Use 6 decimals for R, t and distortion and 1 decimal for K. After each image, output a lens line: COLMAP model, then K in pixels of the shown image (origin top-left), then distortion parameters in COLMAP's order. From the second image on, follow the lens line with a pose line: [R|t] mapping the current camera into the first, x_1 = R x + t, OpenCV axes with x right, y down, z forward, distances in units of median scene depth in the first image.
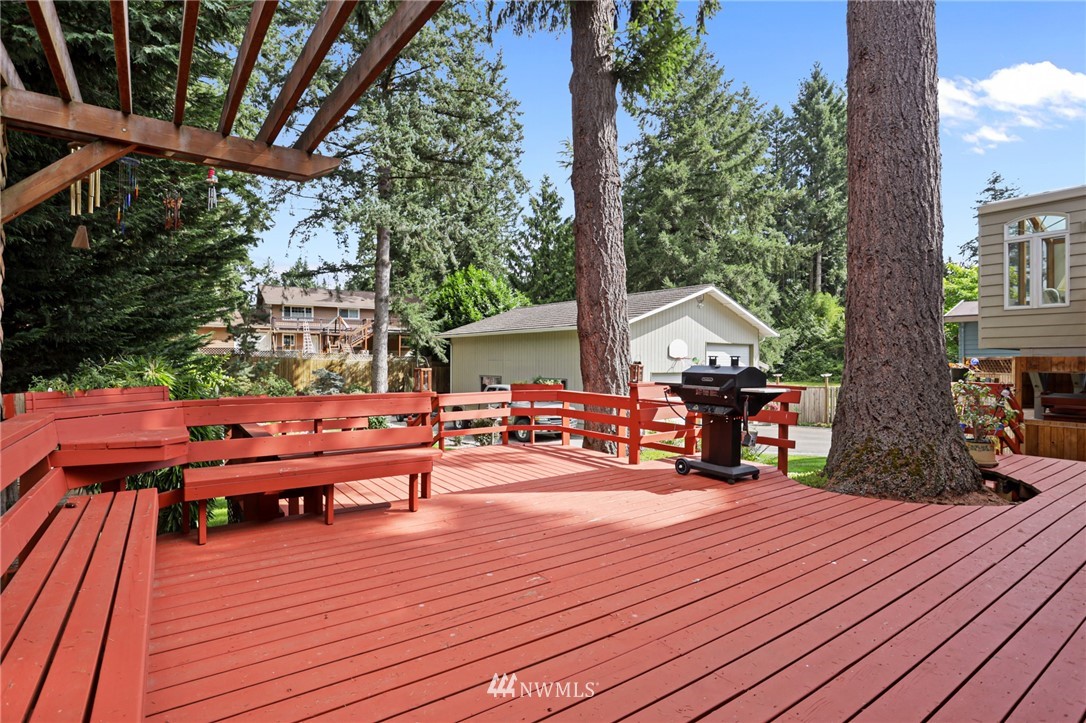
lens RADIAL K [[532.9, 0, 546.2], [0, 532.9, 354.5], [0, 0, 1]] dist [0.002553, 0.001464]
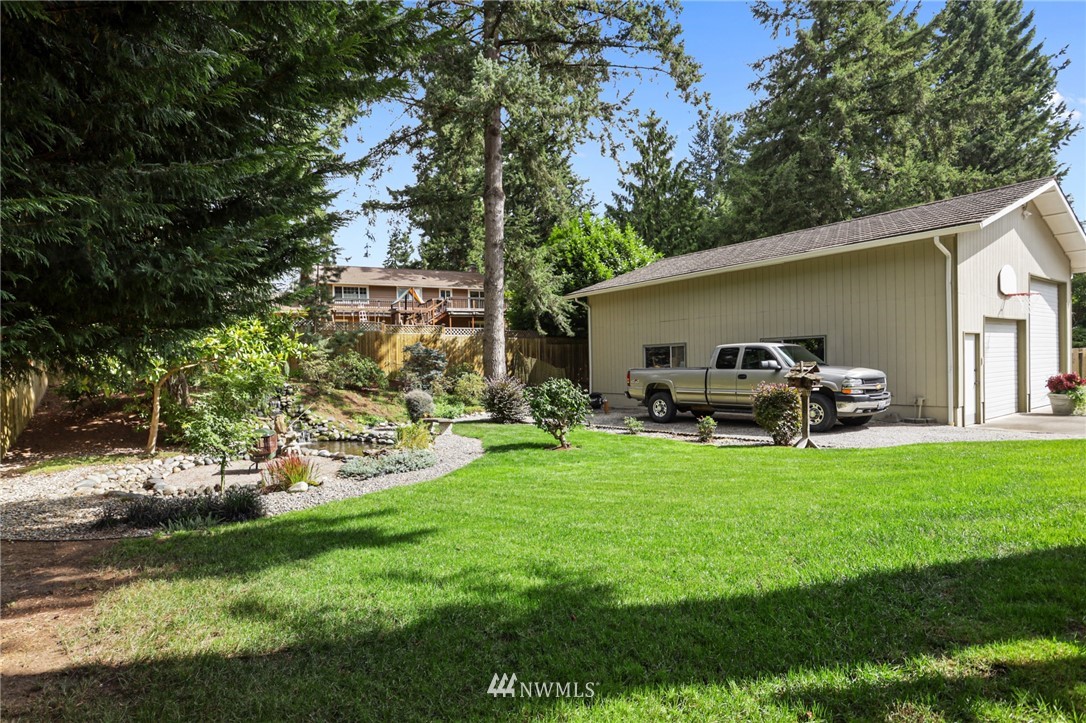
lens RADIAL K [[532.9, 0, 540.6], [0, 532.9, 373.4], [0, 0, 1]] dist [0.002553, 0.001464]
pose [[0.998782, -0.031663, -0.037847, -0.198746], [0.032547, 0.999207, 0.022951, 0.047295], [0.037090, -0.024155, 0.999020, 0.253435]]
